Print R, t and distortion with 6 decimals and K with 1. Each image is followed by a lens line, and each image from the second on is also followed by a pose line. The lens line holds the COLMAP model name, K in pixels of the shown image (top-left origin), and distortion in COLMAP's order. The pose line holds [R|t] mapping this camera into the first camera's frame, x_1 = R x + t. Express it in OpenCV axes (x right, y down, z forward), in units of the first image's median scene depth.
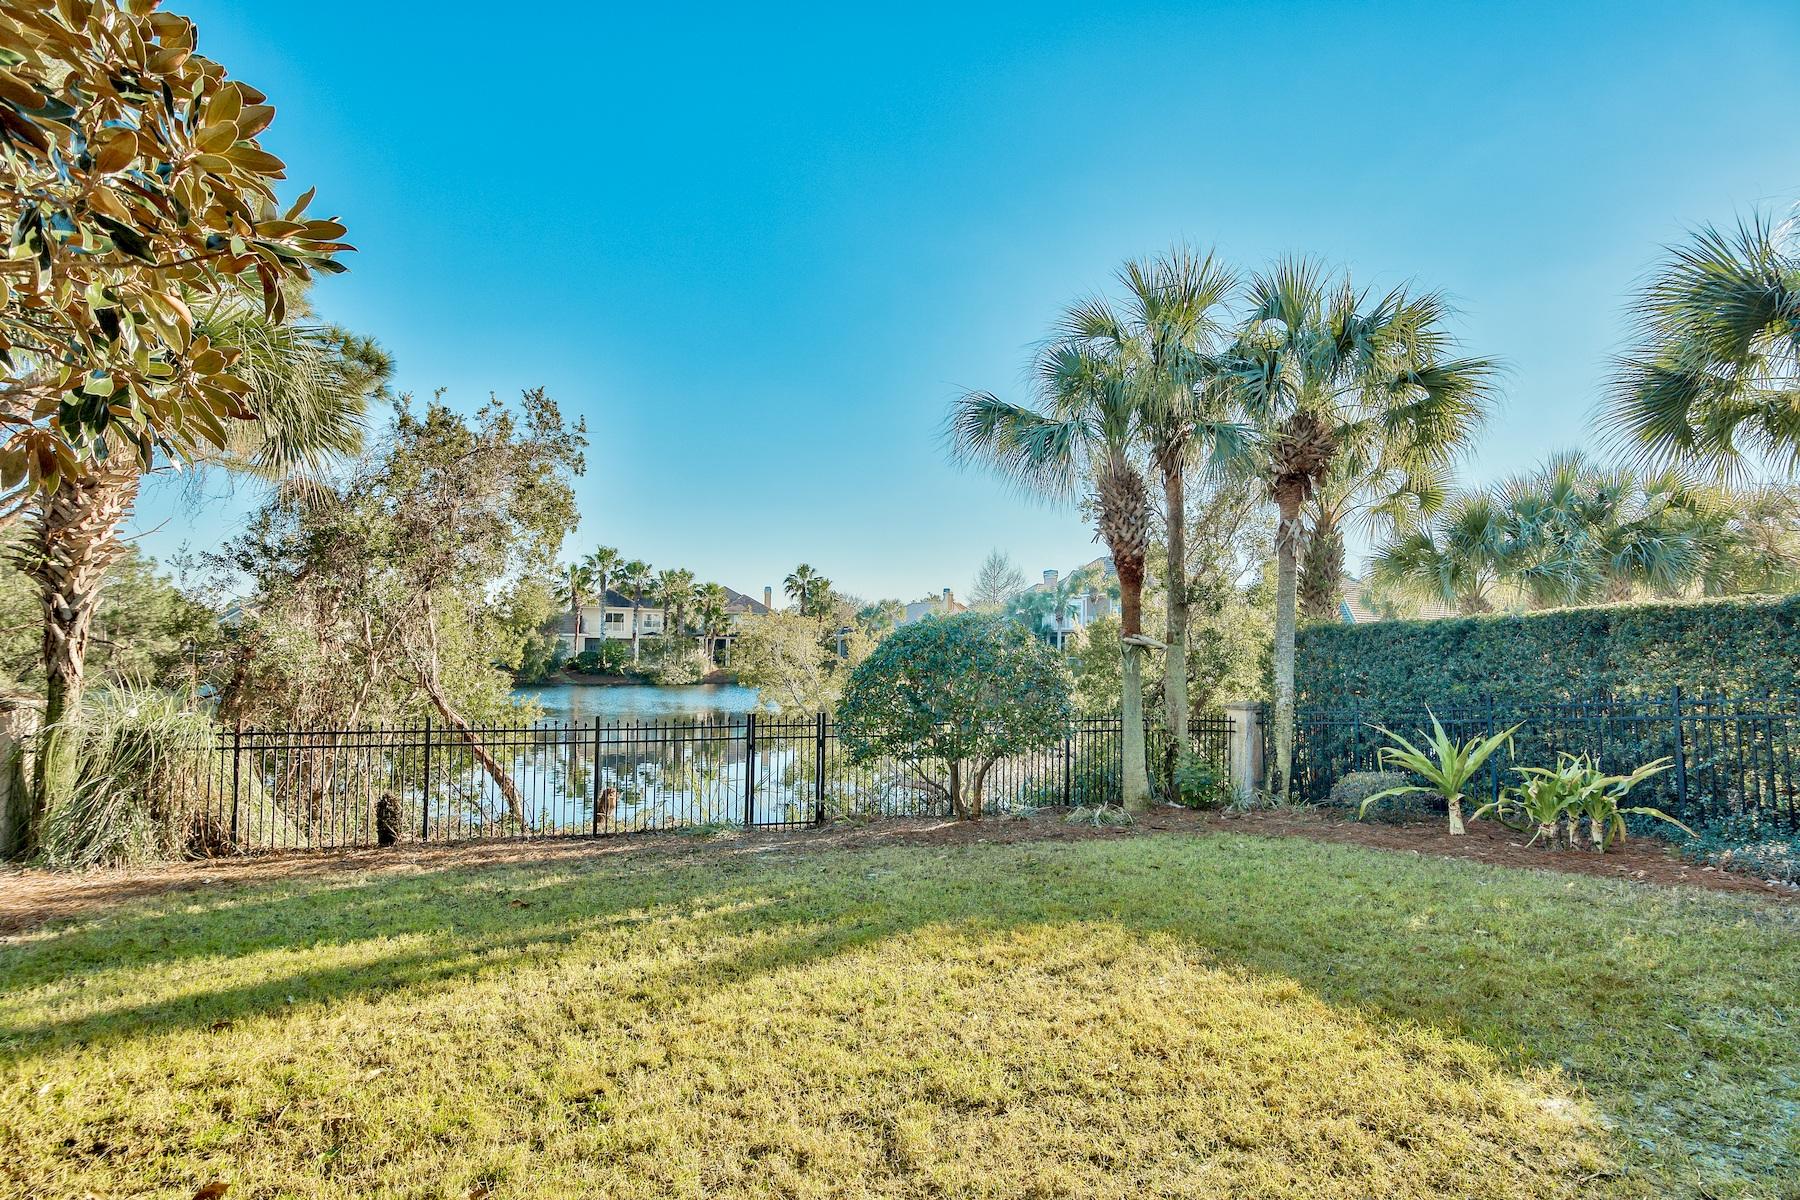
lens RADIAL K [[898.7, 0, 878.6], [0, 898.7, 626.6], [0, 0, 1]] dist [-0.003691, -0.000750]
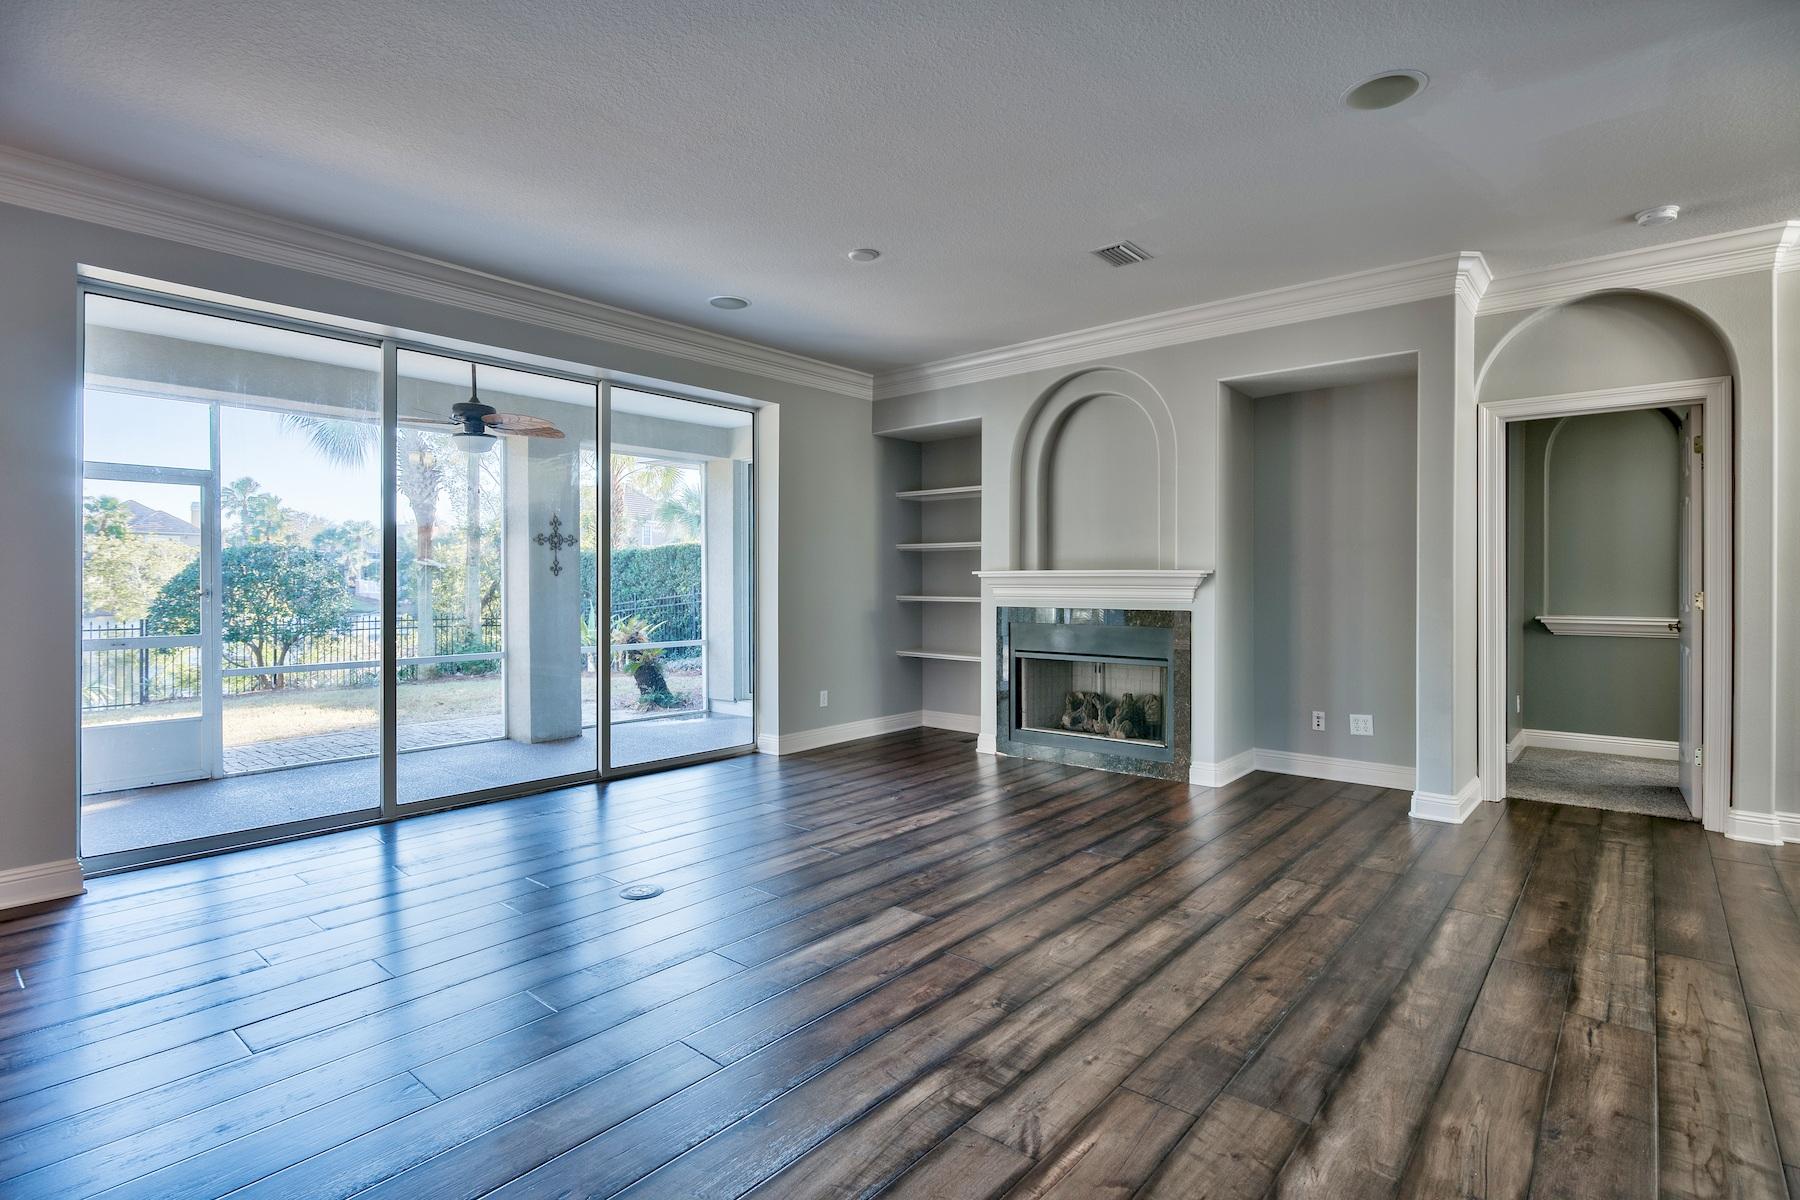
lens RADIAL K [[892.2, 0, 904.2], [0, 892.2, 591.8], [0, 0, 1]] dist [-0.004365, 0.000479]
pose [[0.861405, -0.014828, 0.507702, 0.227735], [-0.008204, 0.999037, 0.043098, -0.006251], [-0.507853, -0.041290, 0.860454, -0.662252]]
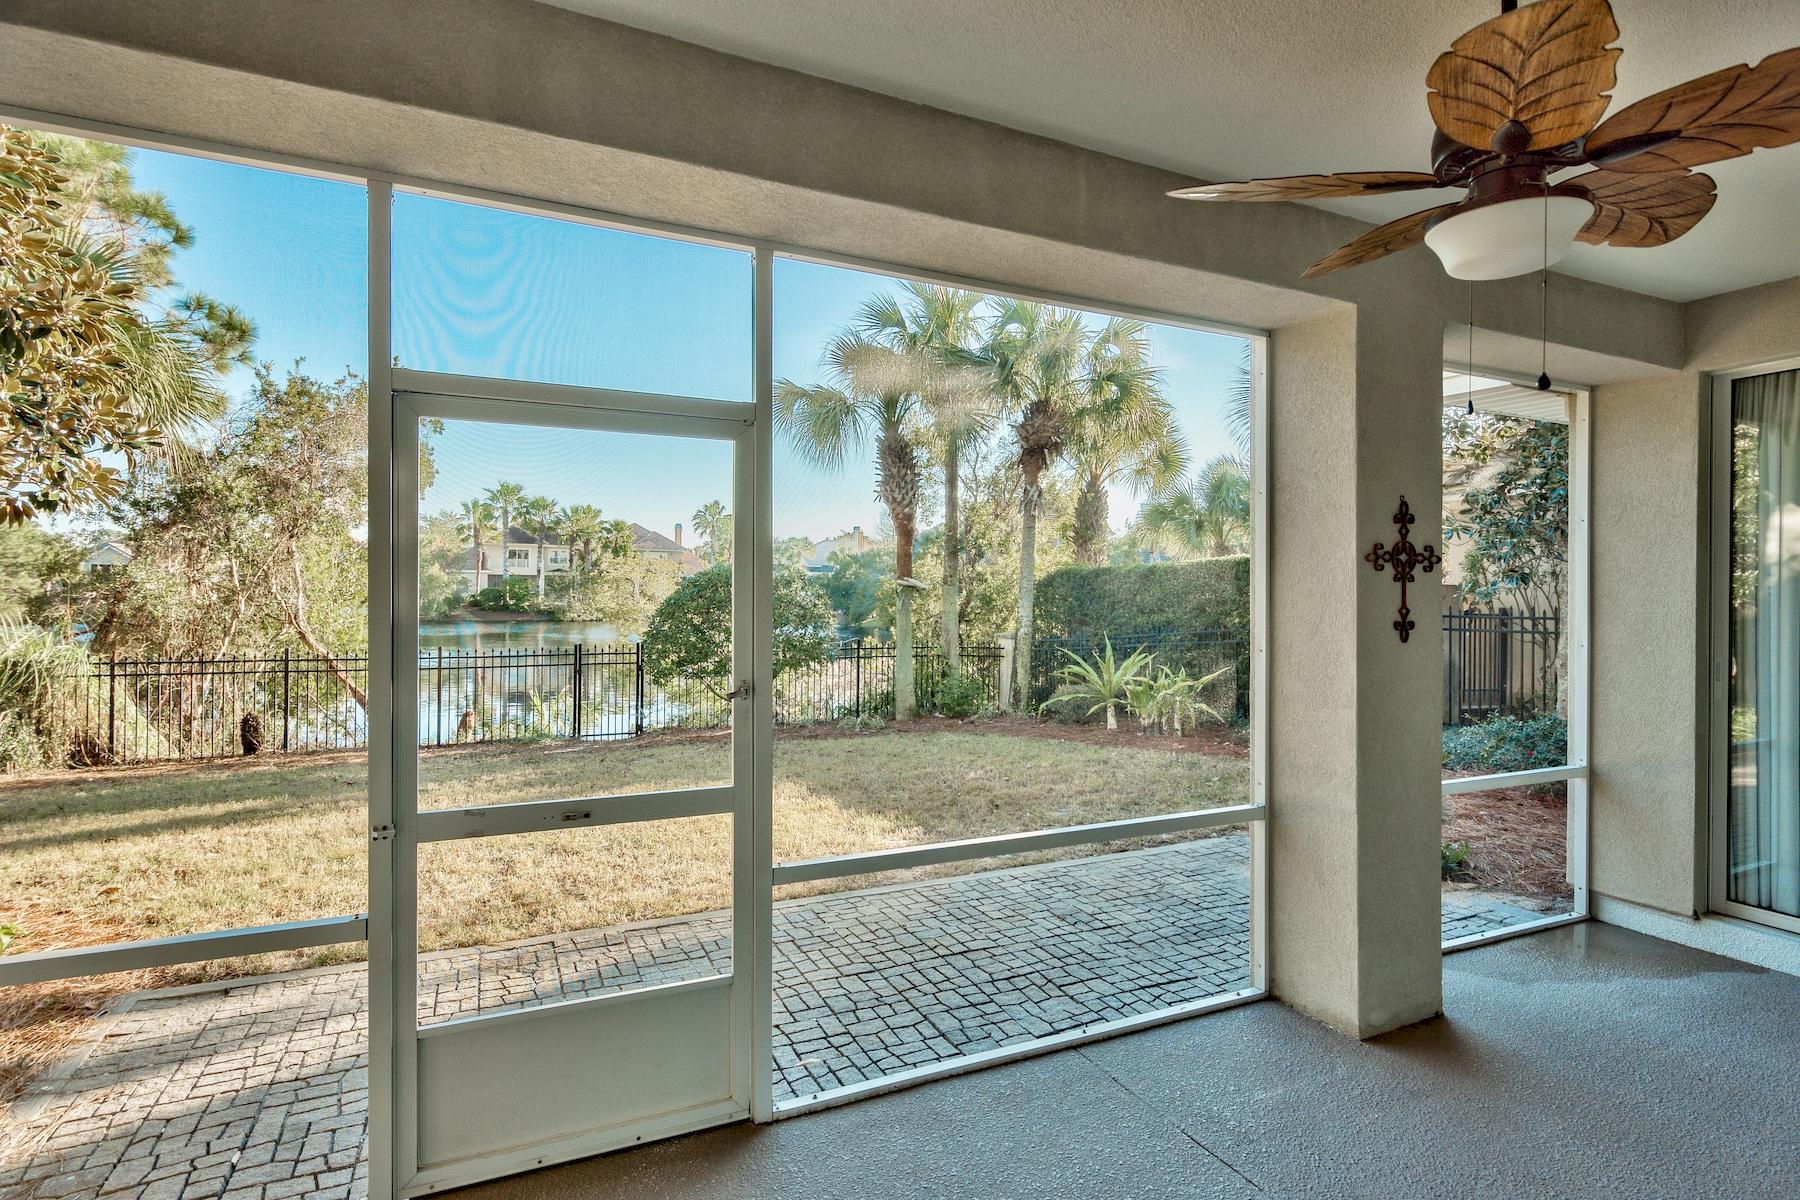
lens RADIAL K [[892.2, 0, 904.2], [0, 892.2, 591.8], [0, 0, 1]] dist [-0.004365, 0.000479]
pose [[0.993850, -0.001517, 0.110720, 0.152751], [-0.002139, 0.999456, 0.032897, -0.012275], [-0.110710, -0.032932, 0.993307, -0.219767]]
